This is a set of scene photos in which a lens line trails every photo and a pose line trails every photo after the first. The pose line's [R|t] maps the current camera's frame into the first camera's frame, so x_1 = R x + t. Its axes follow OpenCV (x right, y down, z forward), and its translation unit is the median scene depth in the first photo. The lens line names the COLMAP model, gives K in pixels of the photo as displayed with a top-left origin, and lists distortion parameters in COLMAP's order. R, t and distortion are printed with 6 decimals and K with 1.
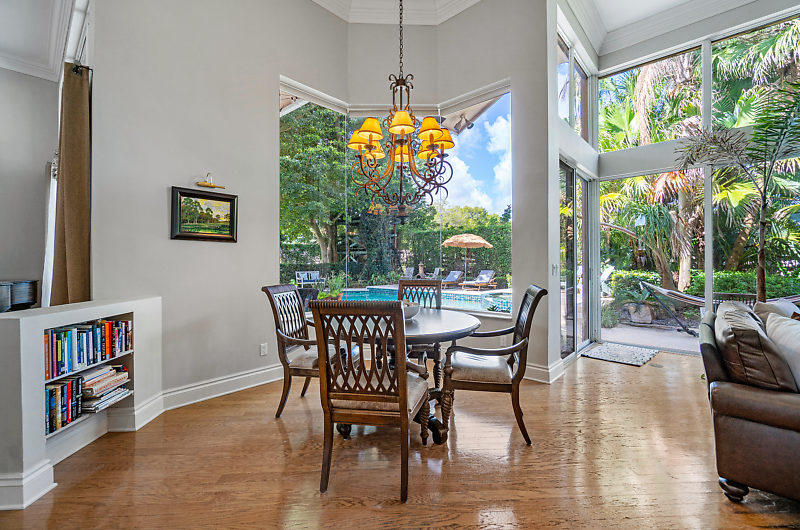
lens RADIAL K [[343.2, 0, 401.8], [0, 343.2, 266.8], [0, 0, 1]] dist [-0.001801, 0.000063]
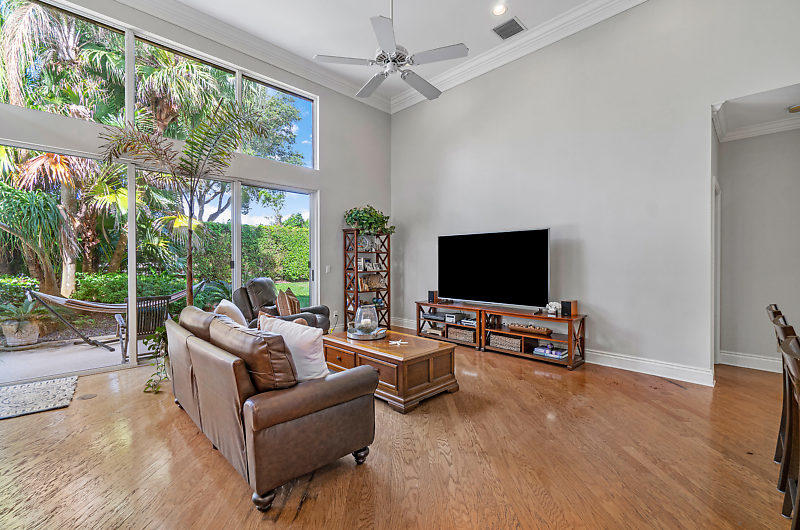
lens RADIAL K [[343.2, 0, 401.8], [0, 343.2, 266.8], [0, 0, 1]] dist [-0.001801, 0.000063]
pose [[0.059115, 0.003898, 0.998244, -0.001404], [-0.002317, 0.999990, -0.003768, -0.004932], [-0.998248, -0.002090, 0.059124, 0.107852]]
